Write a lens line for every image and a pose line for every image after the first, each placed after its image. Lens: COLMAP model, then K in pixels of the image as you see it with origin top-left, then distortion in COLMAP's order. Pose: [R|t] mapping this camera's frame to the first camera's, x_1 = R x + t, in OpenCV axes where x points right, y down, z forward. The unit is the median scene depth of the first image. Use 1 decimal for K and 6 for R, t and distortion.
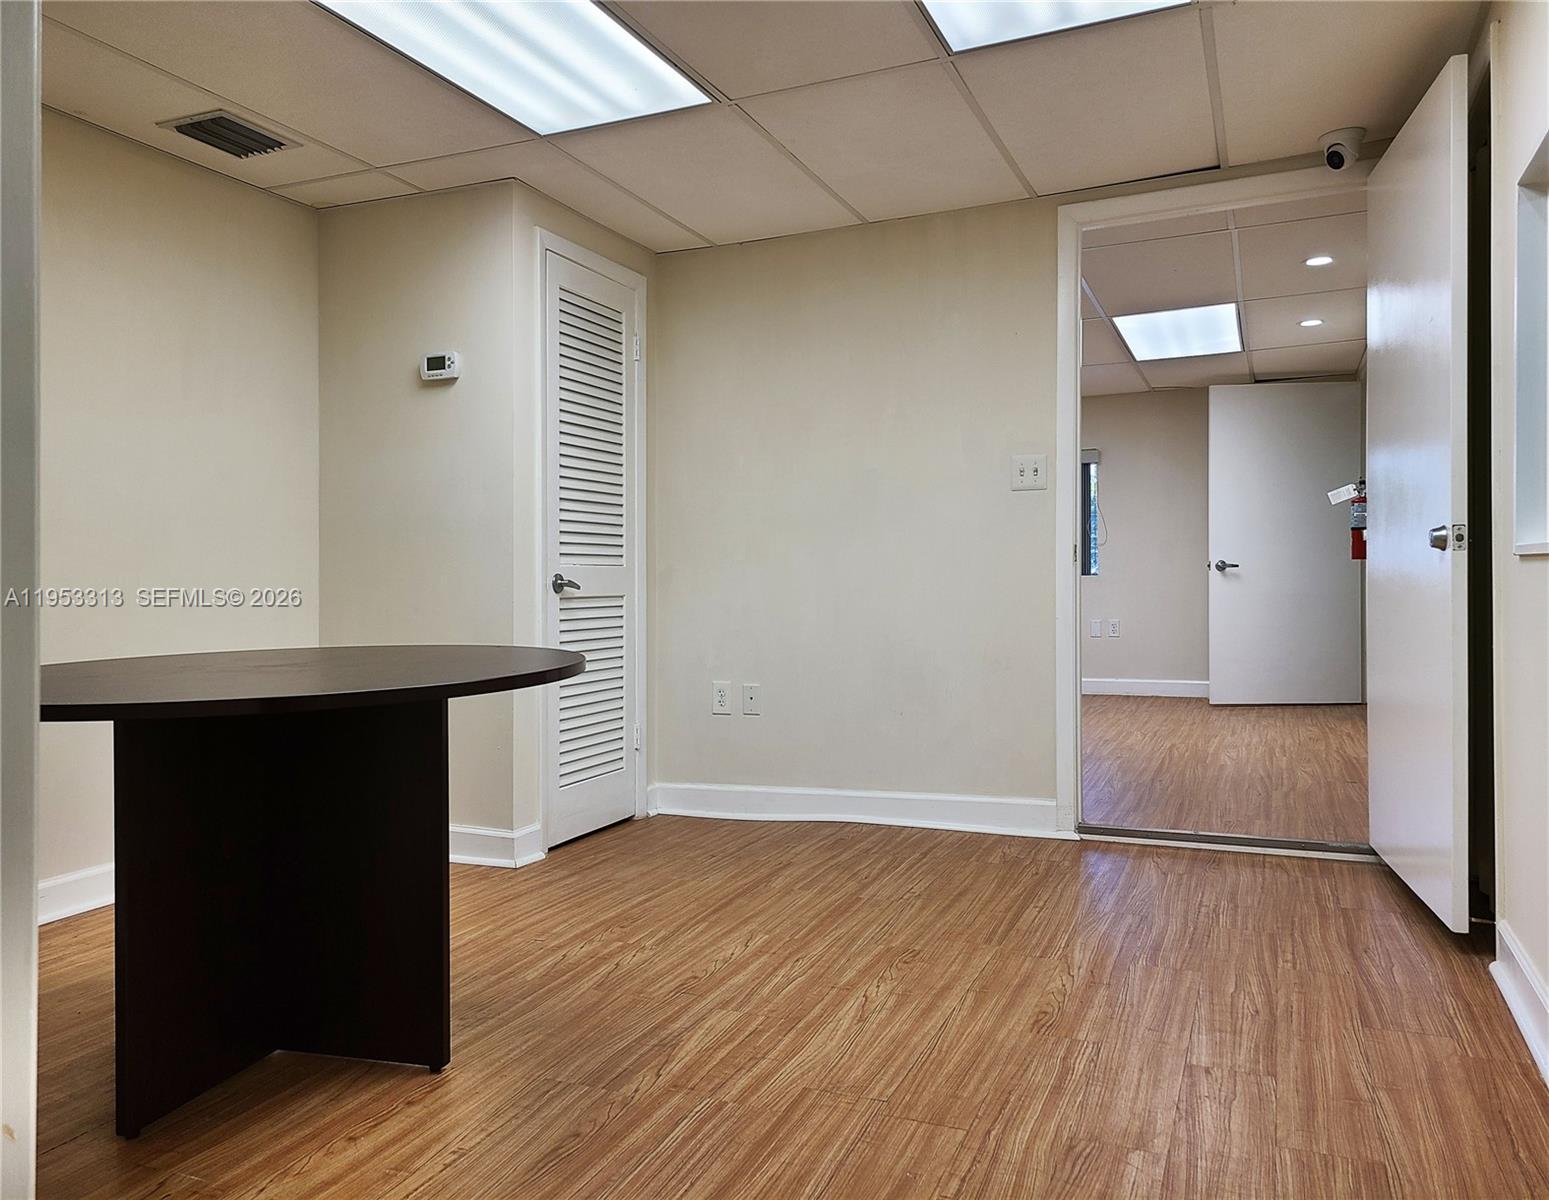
lens RADIAL K [[1411.7, 0, 748.3], [0, 1411.7, 596.6], [0, 0, 1]] dist [0.206672, -0.211356]
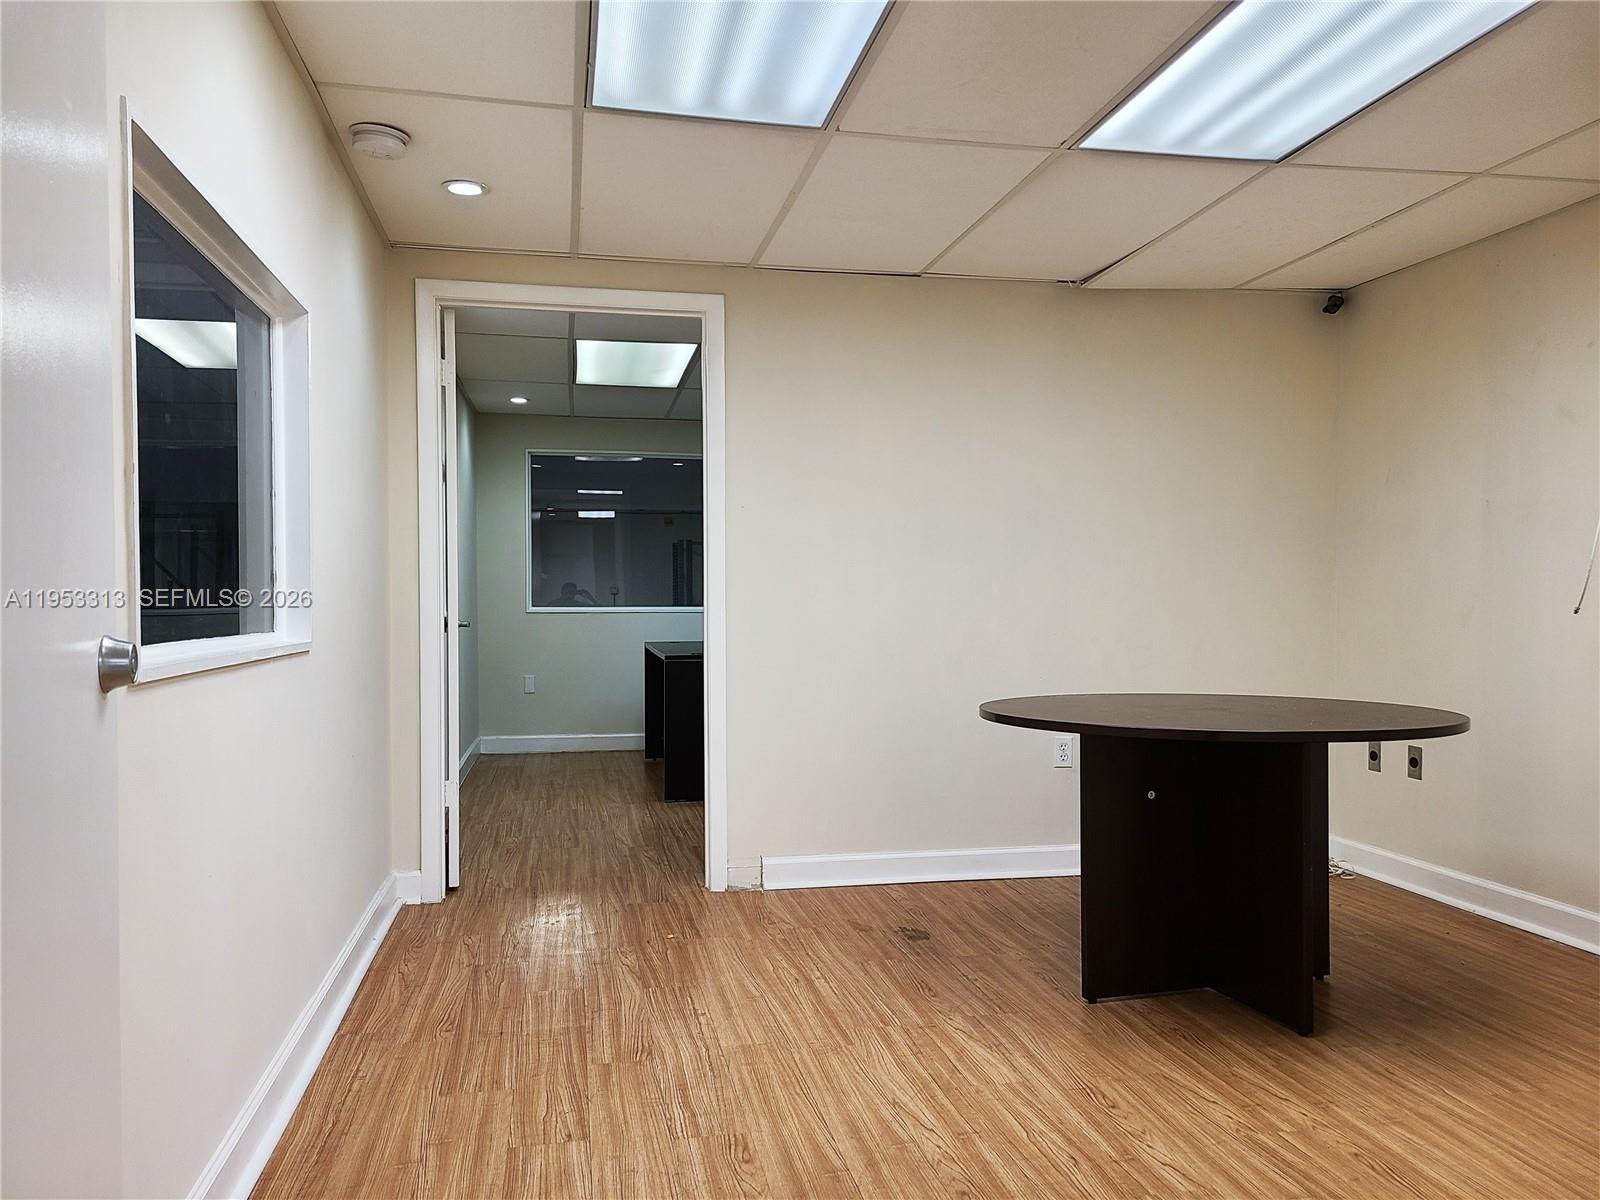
lens RADIAL K [[1205.2, 0, 800.0], [0, 1205.2, 600.0], [0, 0, 1]] dist [0.071342, -0.067486]
pose [[-0.851956, 0.011270, -0.523493, 0.603745], [0.003759, 0.999874, 0.015409, -0.076505], [0.523601, 0.011160, -0.851891, 1.757134]]
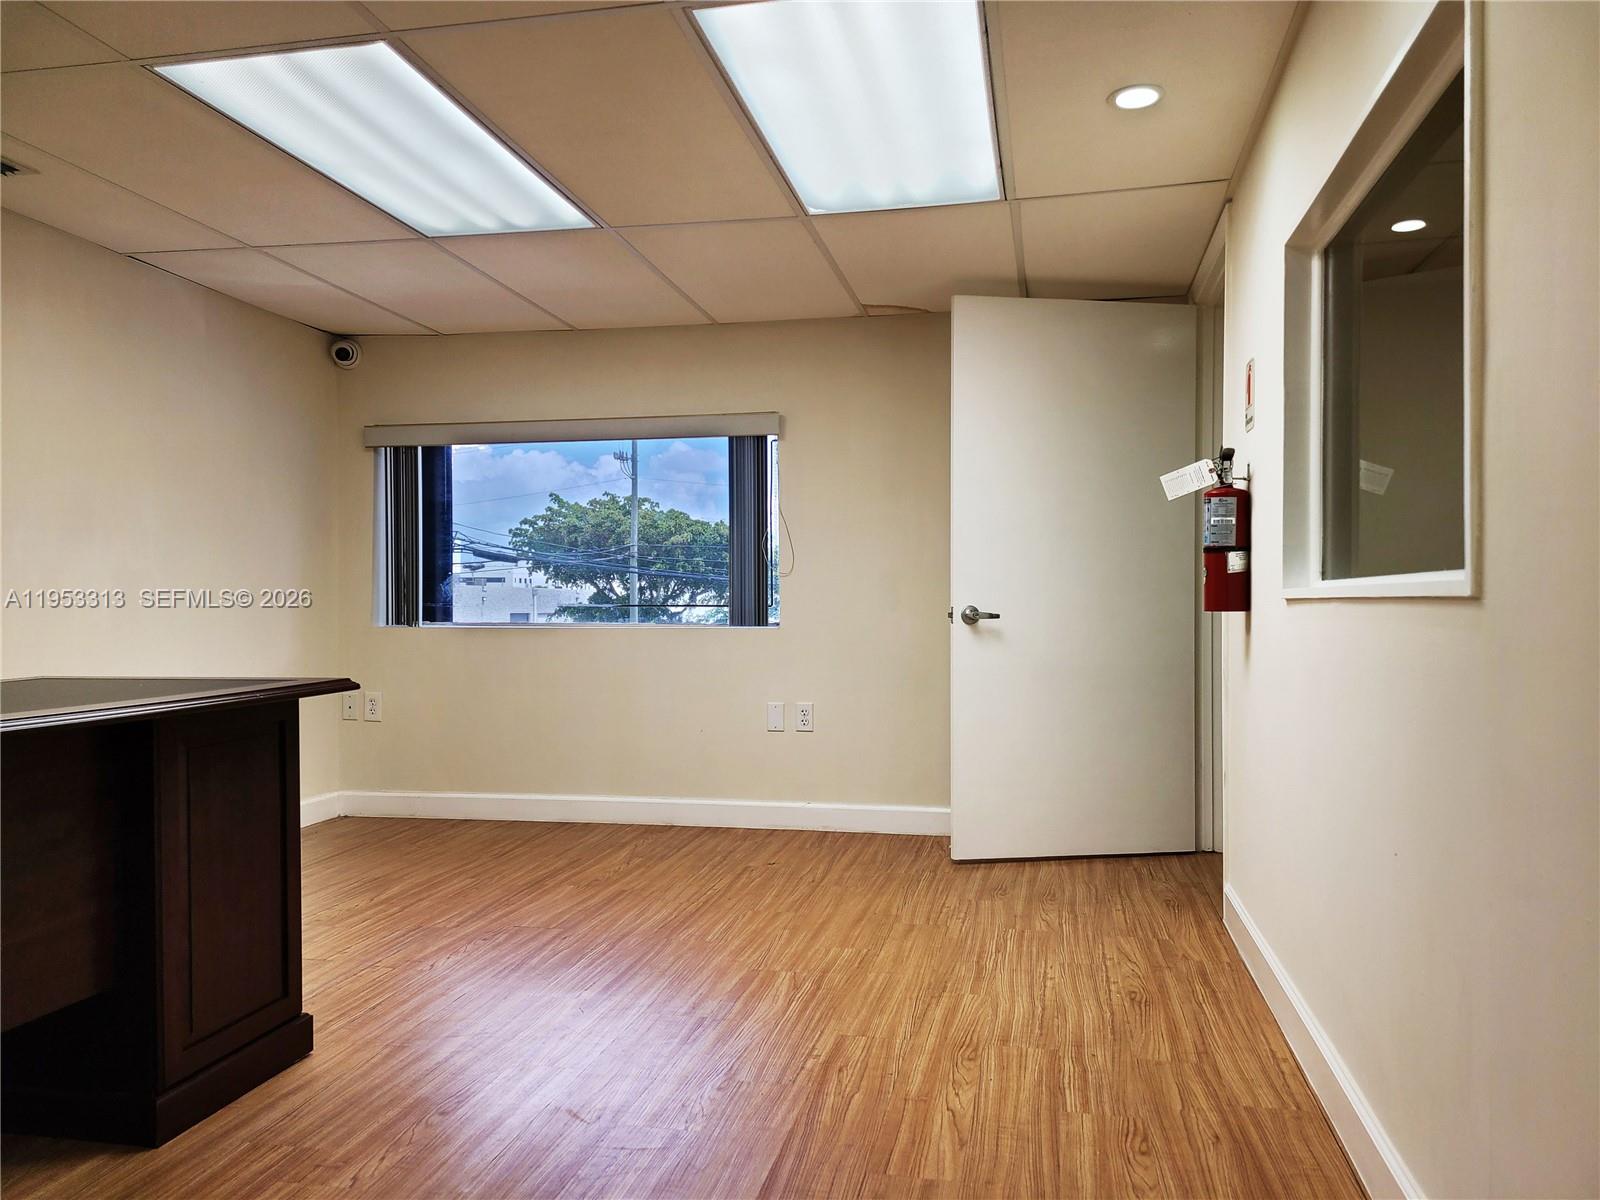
lens RADIAL K [[1205.2, 0, 800.0], [0, 1205.2, 600.0], [0, 0, 1]] dist [0.071342, -0.067486]
pose [[0.989616, 0.013274, 0.143124, 0.196736], [-0.010501, 0.999743, -0.020112, -0.017498], [-0.143355, 0.018401, 0.989500, 0.548603]]
